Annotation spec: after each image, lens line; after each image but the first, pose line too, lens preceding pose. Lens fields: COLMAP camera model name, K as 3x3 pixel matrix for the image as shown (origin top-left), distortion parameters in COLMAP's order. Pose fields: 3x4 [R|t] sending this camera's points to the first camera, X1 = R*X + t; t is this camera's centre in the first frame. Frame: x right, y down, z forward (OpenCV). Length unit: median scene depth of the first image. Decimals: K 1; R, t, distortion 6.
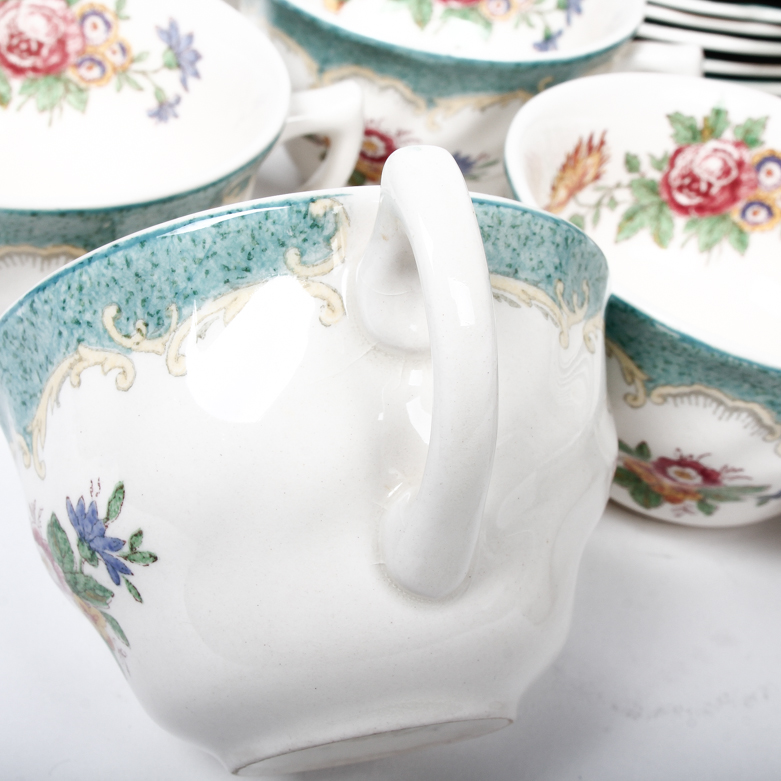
lens RADIAL K [[1375.2, 0, 391.4], [0, 1375.2, 389.4], [0, 0, 1]] dist [-0.093310, 0.000000]
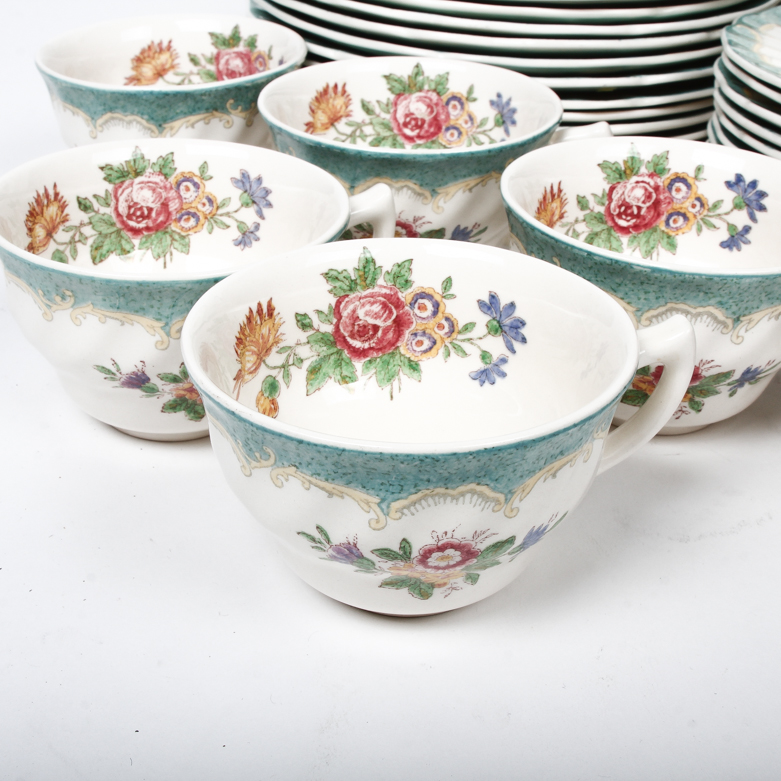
lens RADIAL K [[1375.2, 0, 384.0], [0, 1375.2, 394.6], [0, 0, 1]] dist [-0.093310, 0.000000]
pose [[0.975250, -0.212872, 0.059765, -0.149749], [0.219916, 0.961878, -0.162568, 0.208642], [-0.022881, 0.171688, 0.984886, -0.351957]]
